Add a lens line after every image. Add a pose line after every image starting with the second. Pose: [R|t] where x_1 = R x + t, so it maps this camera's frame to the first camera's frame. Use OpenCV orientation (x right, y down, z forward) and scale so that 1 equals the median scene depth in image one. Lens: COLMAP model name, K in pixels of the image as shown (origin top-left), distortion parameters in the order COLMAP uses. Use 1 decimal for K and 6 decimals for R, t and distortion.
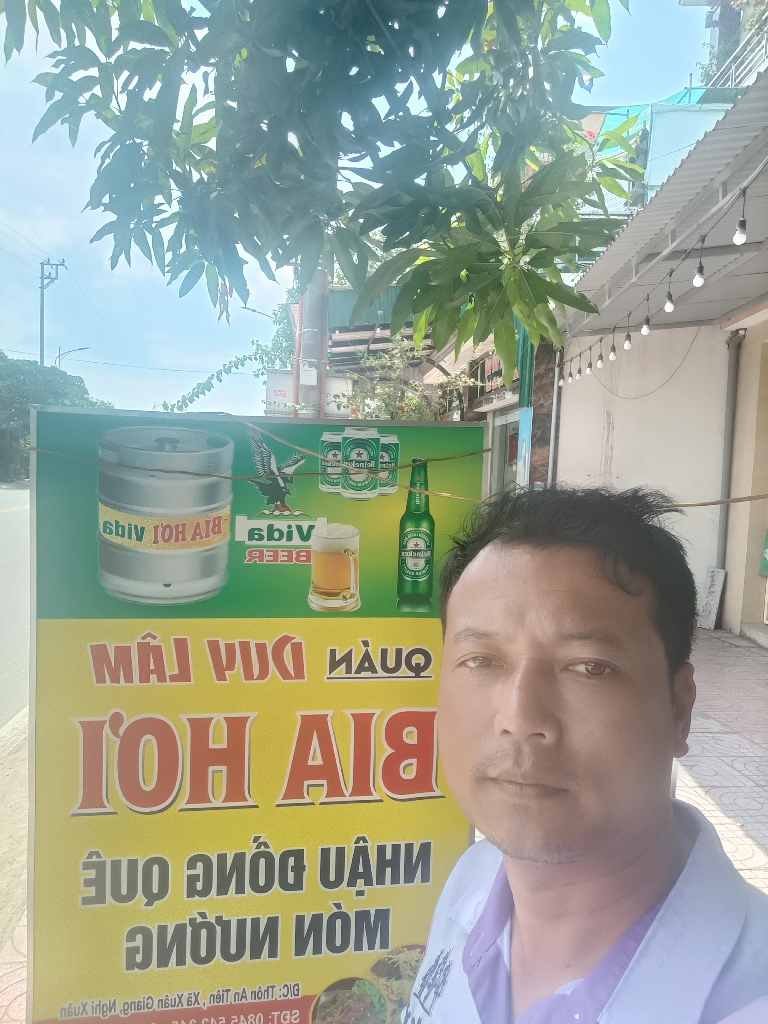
lens RADIAL K [[769.9, 0, 384.3], [0, 769.9, 510.2], [0, 0, 1]] dist [0.008222, -0.005045]
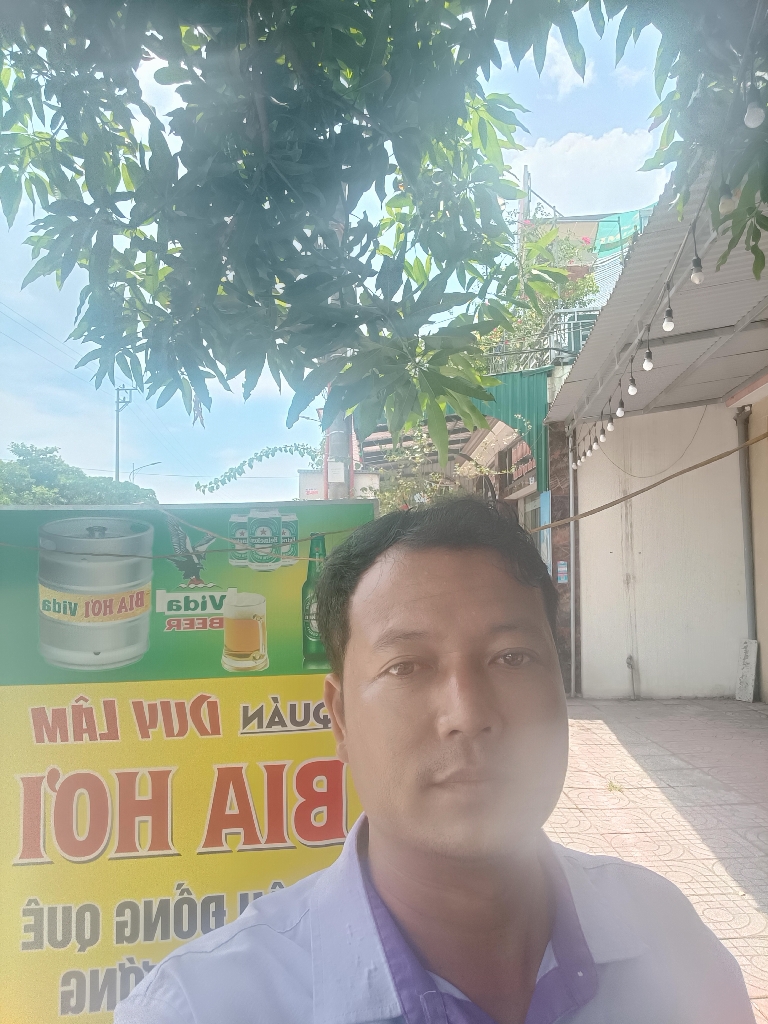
lens RADIAL K [[742.9, 0, 390.1], [0, 742.9, 511.4], [0, 0, 1]] dist [0.030347, -0.028581]
pose [[0.996034, -0.055052, -0.069903, 0.234413], [0.046185, 0.991372, -0.122672, 0.042273], [0.076053, 0.118957, 0.989982, -0.093417]]
